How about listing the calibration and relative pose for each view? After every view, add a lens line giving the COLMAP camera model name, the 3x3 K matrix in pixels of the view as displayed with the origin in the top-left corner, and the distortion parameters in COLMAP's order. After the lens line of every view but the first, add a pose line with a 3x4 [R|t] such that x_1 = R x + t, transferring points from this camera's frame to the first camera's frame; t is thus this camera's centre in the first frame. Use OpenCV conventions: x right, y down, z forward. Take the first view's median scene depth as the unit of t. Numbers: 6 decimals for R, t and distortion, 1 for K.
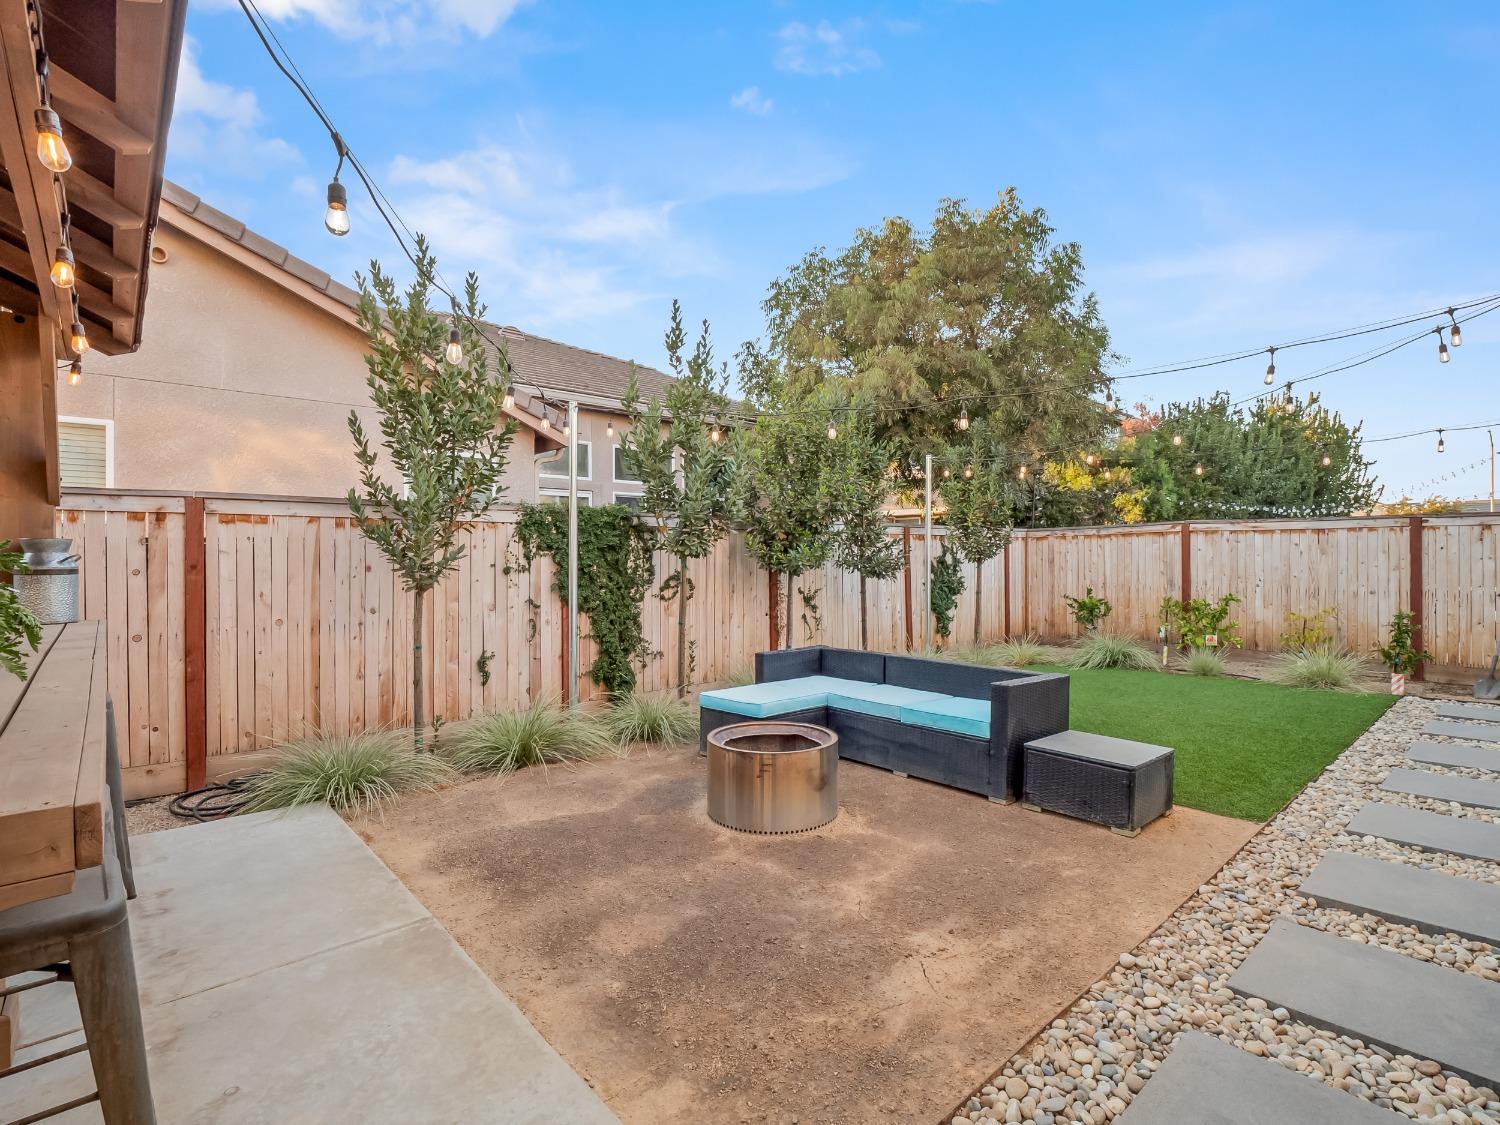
lens RADIAL K [[737.6, 0, 749.8], [0, 737.6, 561.9], [0, 0, 1]] dist [-0.014983, -0.000453]
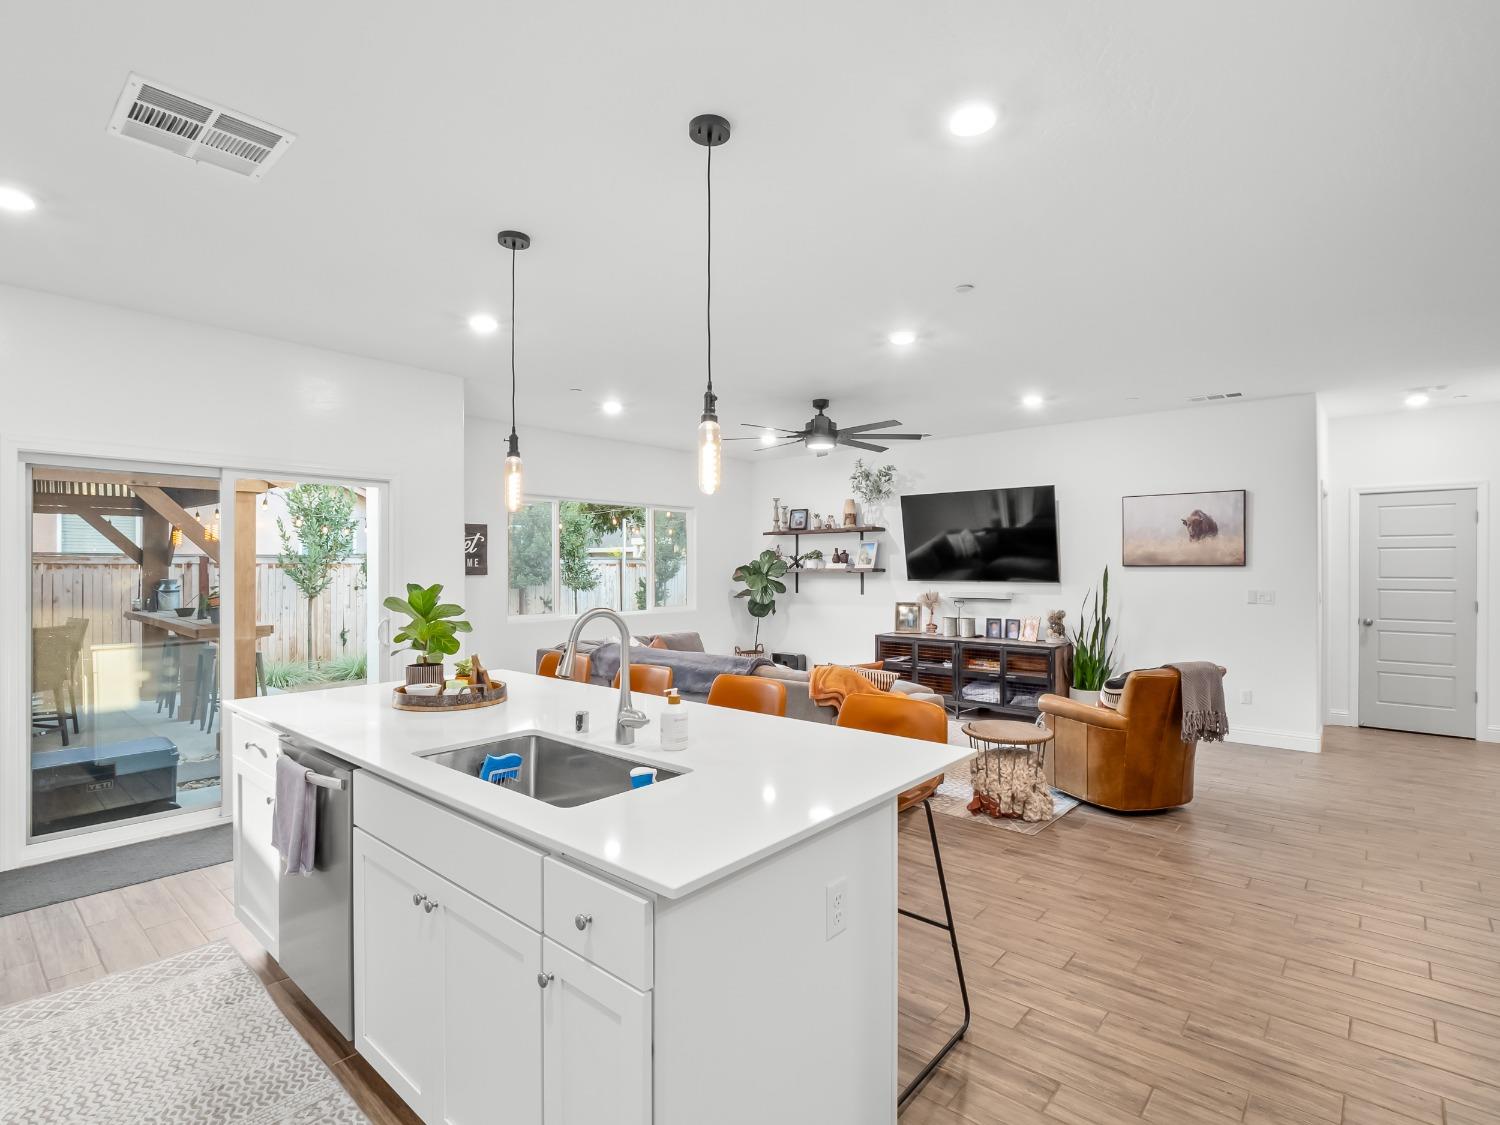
lens RADIAL K [[737.6, 0, 746.3], [0, 737.6, 562.7], [0, 0, 1]] dist [-0.014983, -0.000453]
pose [[0.992209, 0.003793, 0.124530, 0.535140], [-0.002750, 0.999960, -0.008541, -0.048651], [-0.124557, 0.008131, 0.992179, -1.258747]]
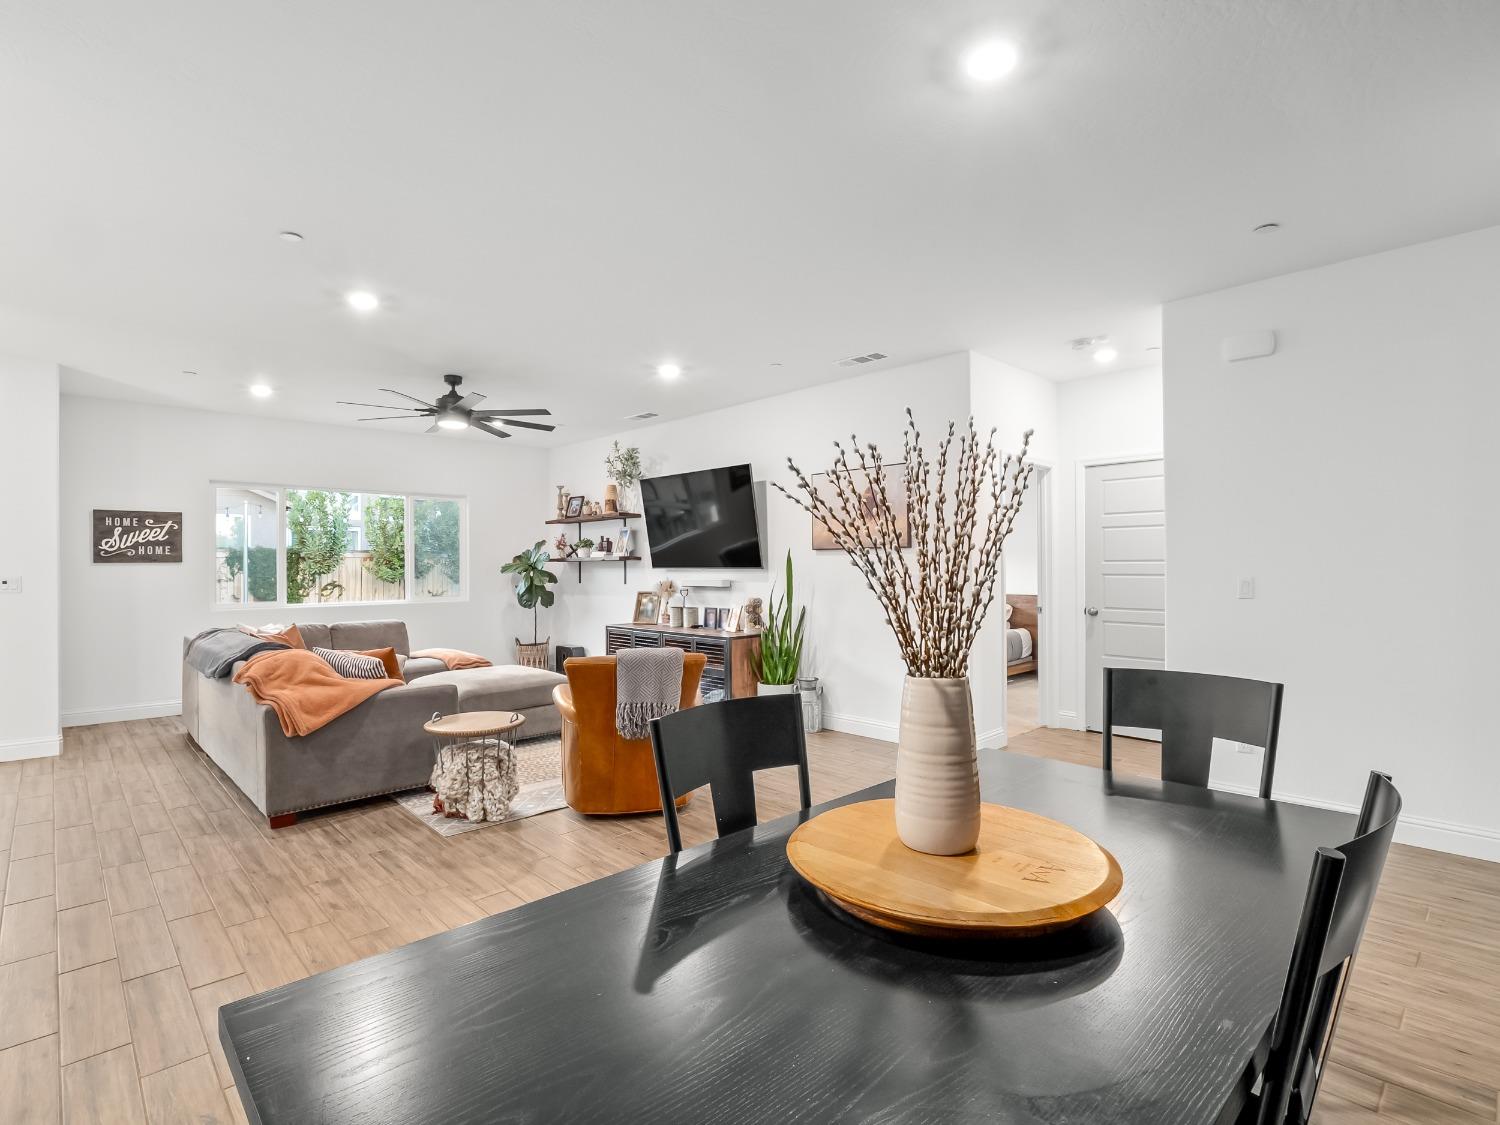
lens RADIAL K [[737.6, 0, 743.0], [0, 737.6, 560.8], [0, 0, 1]] dist [-0.014983, -0.000453]
pose [[0.999246, -0.000928, 0.038818, 1.193088], [0.001295, 0.999955, -0.009418, -0.026403], [-0.038807, 0.009461, 0.999202, -1.242838]]
